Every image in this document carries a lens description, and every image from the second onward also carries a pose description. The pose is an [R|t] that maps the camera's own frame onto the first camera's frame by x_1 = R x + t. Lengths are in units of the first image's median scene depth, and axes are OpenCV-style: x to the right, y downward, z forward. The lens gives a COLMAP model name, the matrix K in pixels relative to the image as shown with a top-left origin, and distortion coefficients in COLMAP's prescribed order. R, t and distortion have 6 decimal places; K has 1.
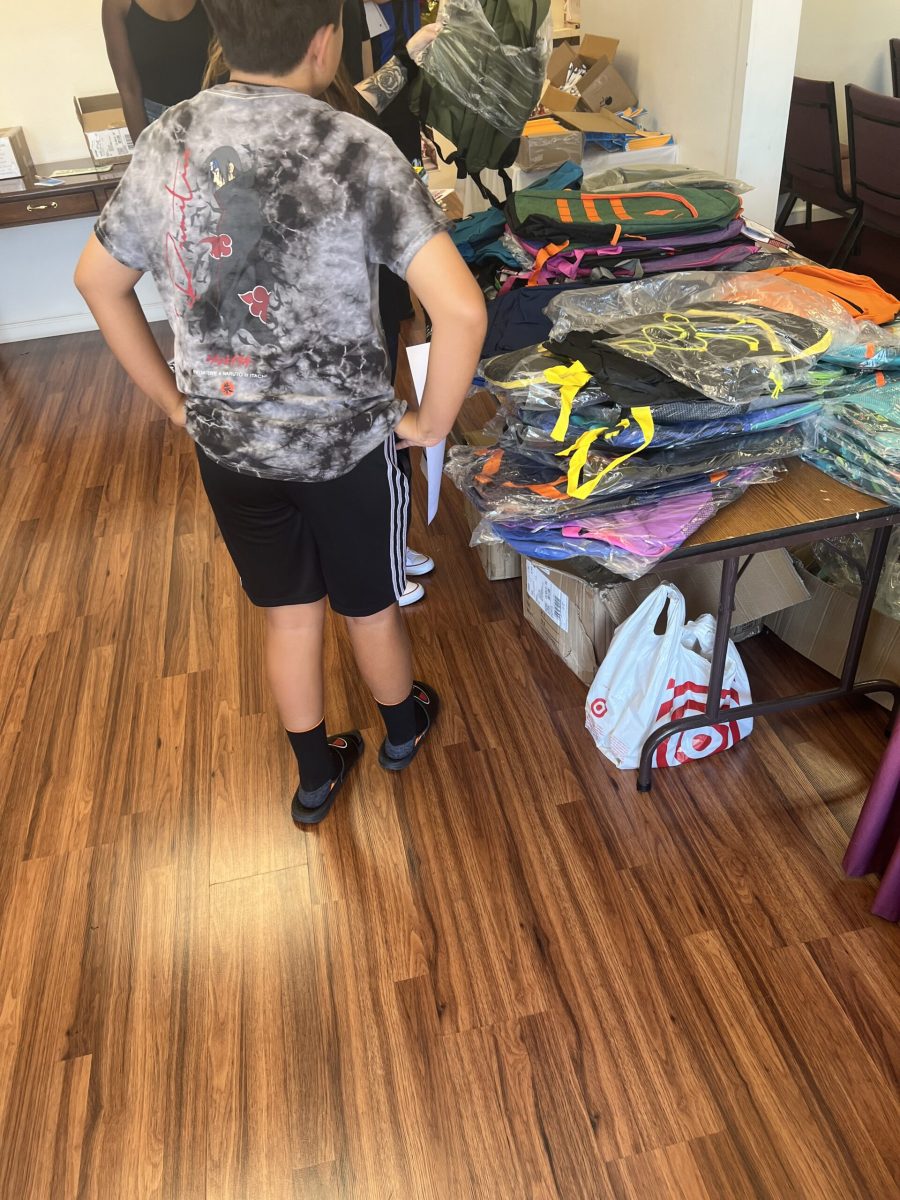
lens RADIAL K [[910.3, 0, 443.9], [0, 910.3, 595.9], [0, 0, 1]] dist [0.044010, -0.047904]
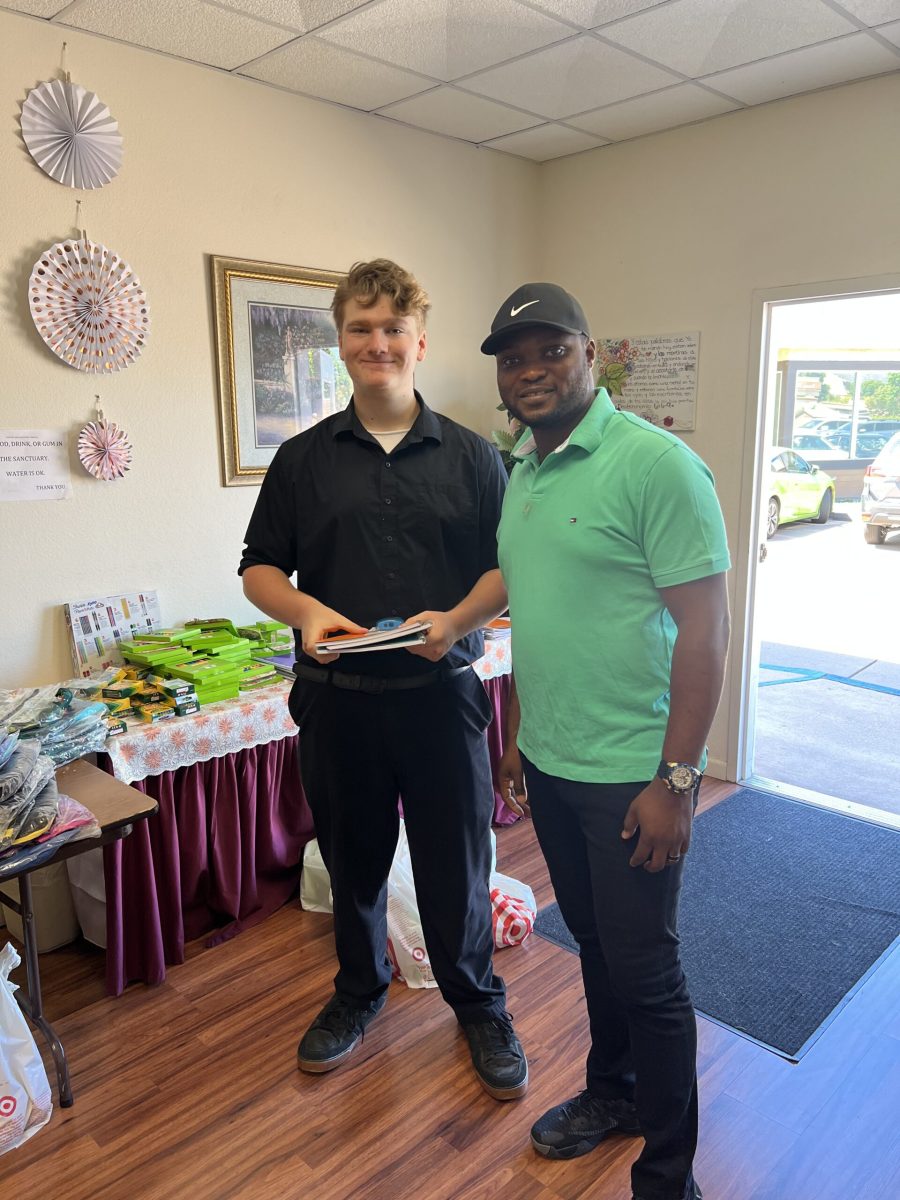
lens RADIAL K [[910.3, 0, 440.6], [0, 910.3, 603.7], [0, 0, 1]] dist [0.044010, -0.047904]
pose [[-0.548218, -0.074915, 0.832974, -0.938768], [0.540674, 0.728118, 0.421326, -0.473998], [-0.638067, 0.681345, -0.358662, 0.674399]]
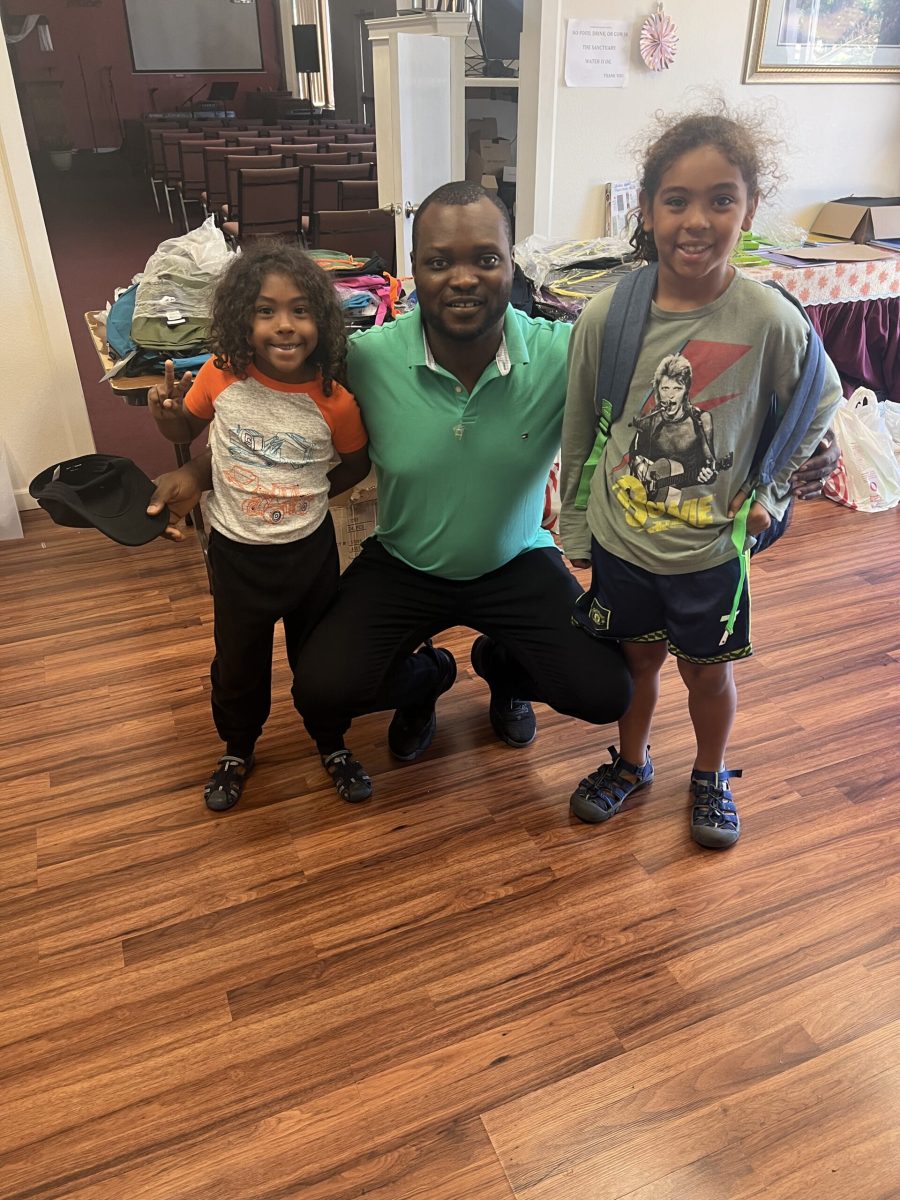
lens RADIAL K [[910.3, 0, 461.9], [0, 910.3, 618.7], [0, 0, 1]] dist [0.044010, -0.047904]
pose [[-0.199504, -0.439575, 0.875770, -1.364395], [0.593954, 0.656594, 0.464869, -0.649160], [-0.779369, 0.612910, 0.130094, 1.079870]]
